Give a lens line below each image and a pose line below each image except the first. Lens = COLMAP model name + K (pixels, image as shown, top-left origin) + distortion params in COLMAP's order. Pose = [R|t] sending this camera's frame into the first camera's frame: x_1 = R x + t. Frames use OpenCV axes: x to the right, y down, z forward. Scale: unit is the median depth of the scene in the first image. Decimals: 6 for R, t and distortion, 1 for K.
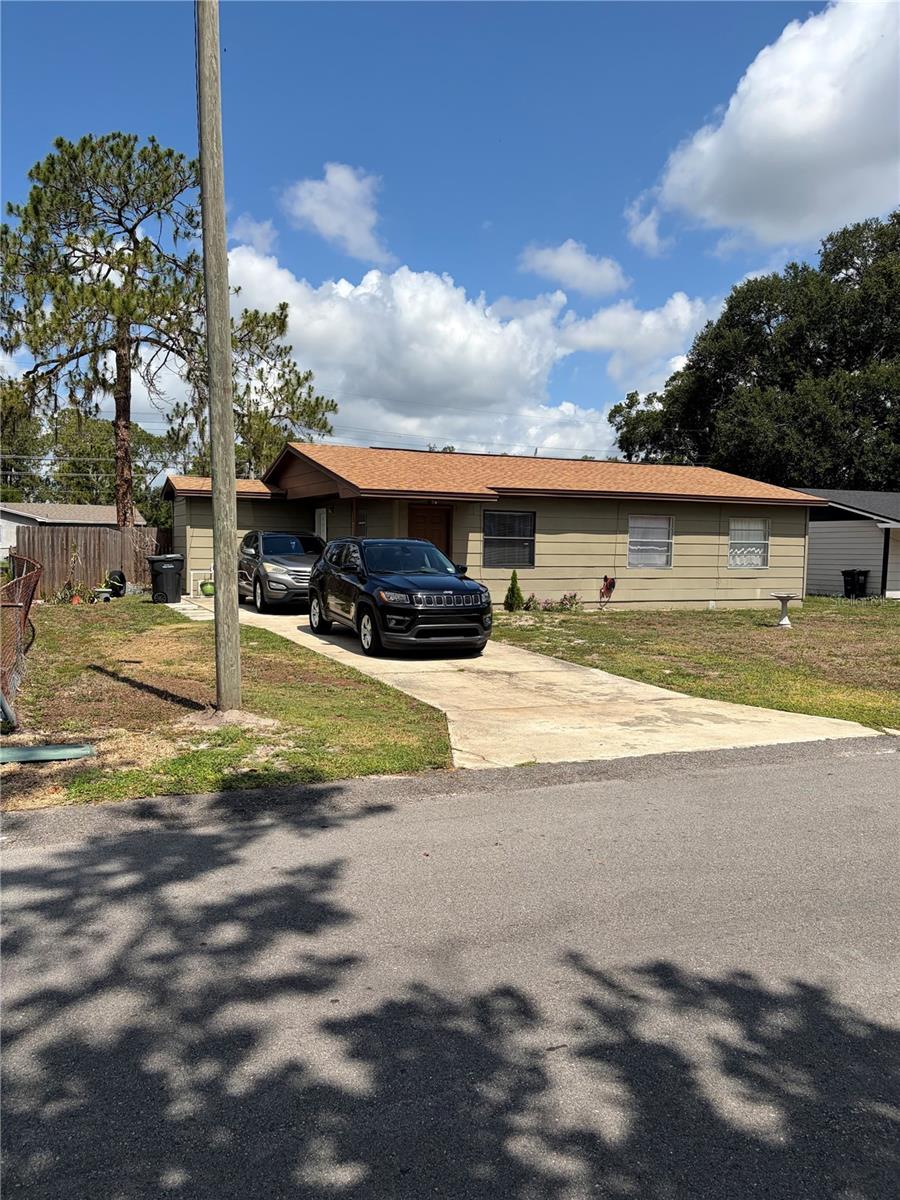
lens RADIAL K [[929.7, 0, 486.0], [0, 929.7, 641.8], [0, 0, 1]] dist [-0.003531, -0.002731]
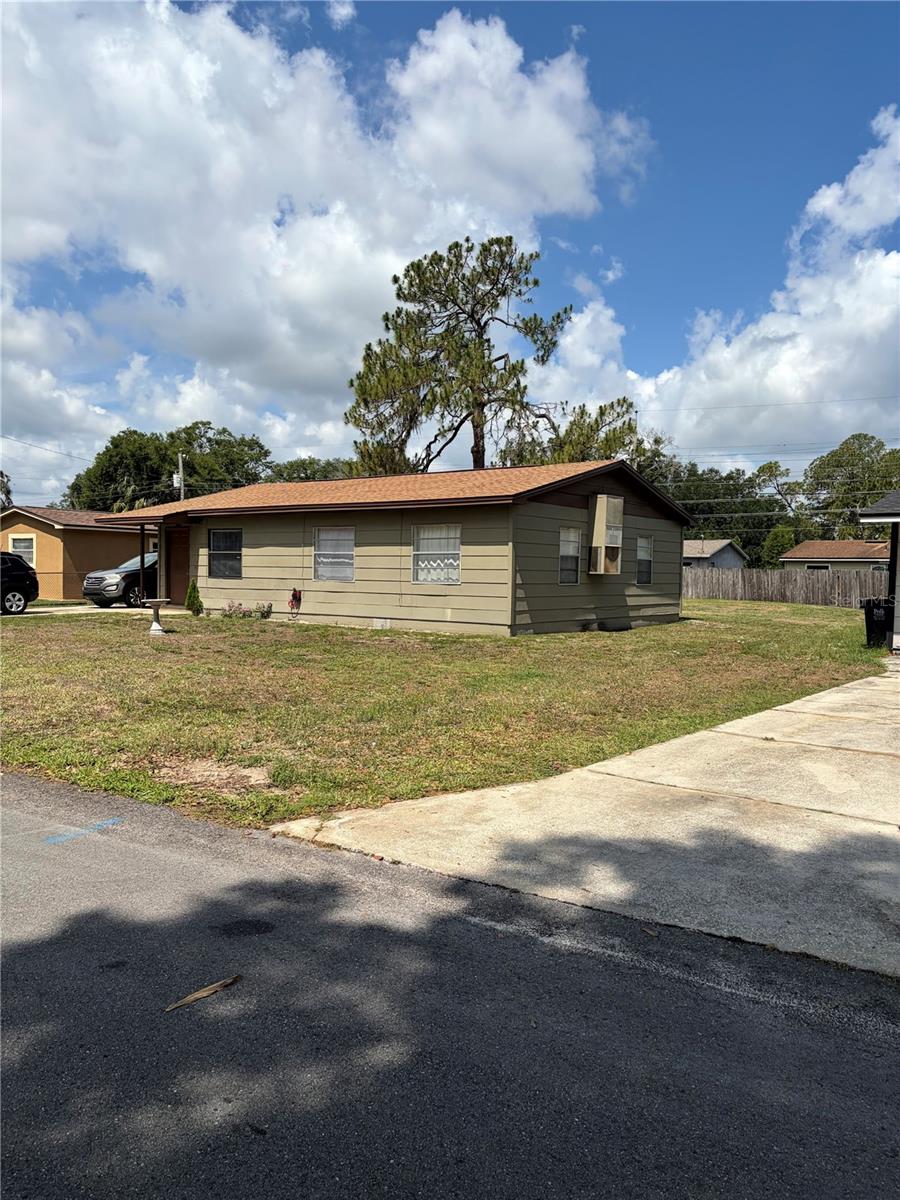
lens RADIAL K [[978.3, 0, 450.0], [0, 978.3, 600.0], [0, 0, 1]] dist [0.036011, 0.008410]
pose [[0.459464, 0.019926, -0.887973, 0.803989], [-0.101440, 0.994384, -0.030174, -0.029460], [0.882385, 0.103940, 0.458905, 0.455884]]
